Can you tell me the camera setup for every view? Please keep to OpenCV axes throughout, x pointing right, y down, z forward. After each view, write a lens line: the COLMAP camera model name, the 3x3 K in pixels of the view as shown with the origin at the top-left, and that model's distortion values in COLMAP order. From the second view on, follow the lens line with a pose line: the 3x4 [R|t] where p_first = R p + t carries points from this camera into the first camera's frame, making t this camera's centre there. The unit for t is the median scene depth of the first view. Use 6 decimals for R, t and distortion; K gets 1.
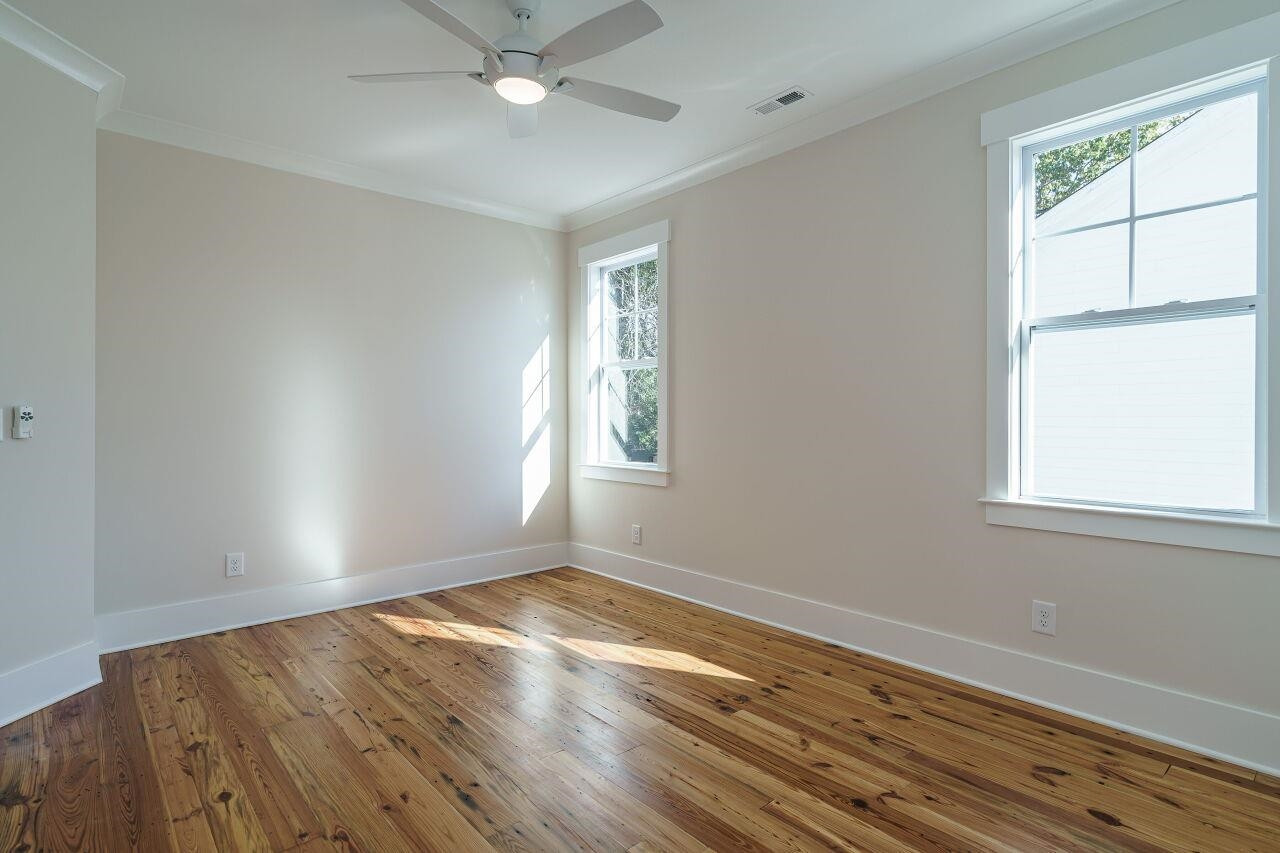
lens RADIAL K [[654.1, 0, 639.7], [0, 654.1, 423.5], [0, 0, 1]] dist [0.000432, 0.000439]
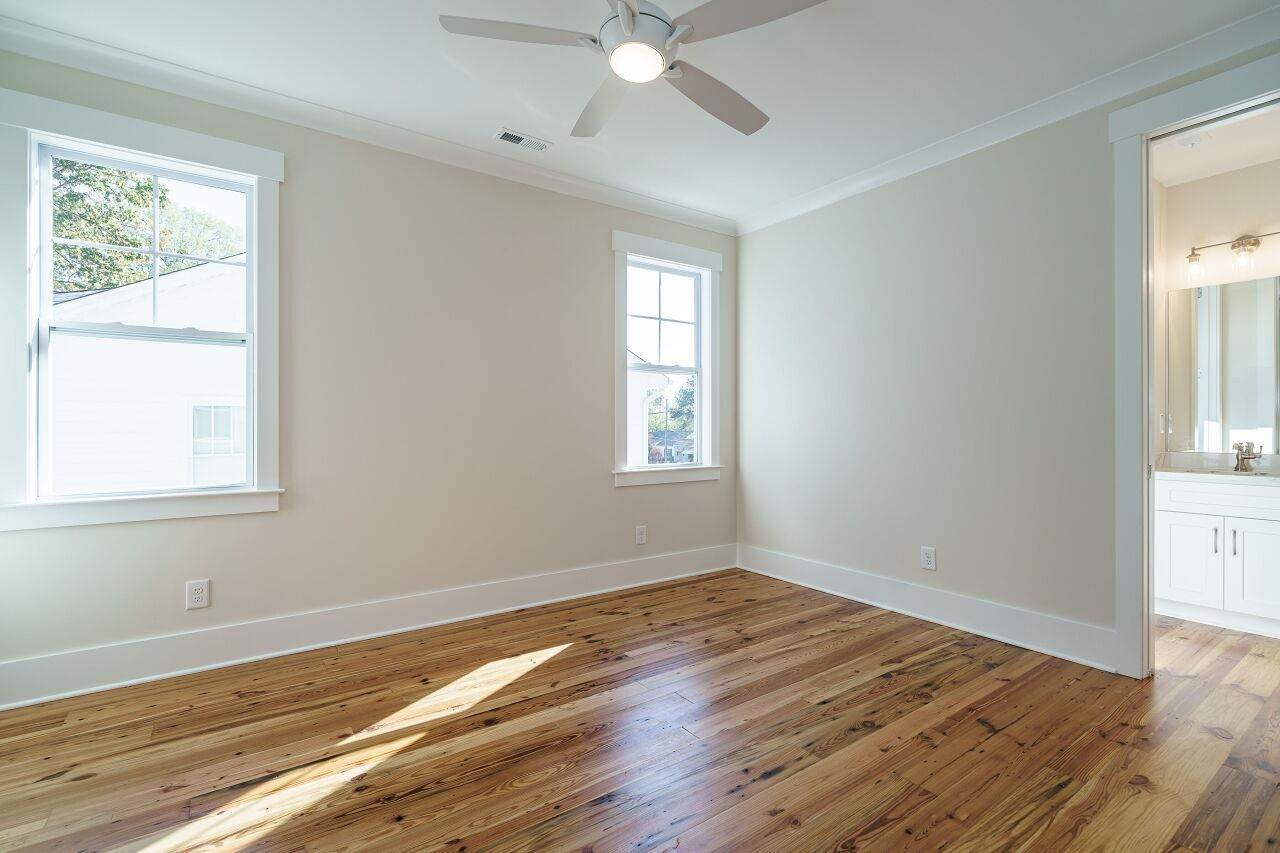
lens RADIAL K [[581.8, 0, 639.5], [0, 581.8, 427.0], [0, 0, 1]] dist [-0.004357, -0.000079]
pose [[0.097595, 0.001384, 0.995225, -0.837615], [0.010492, 0.999942, -0.002419, 0.010480], [-0.995171, 0.010678, 0.097574, 0.765461]]
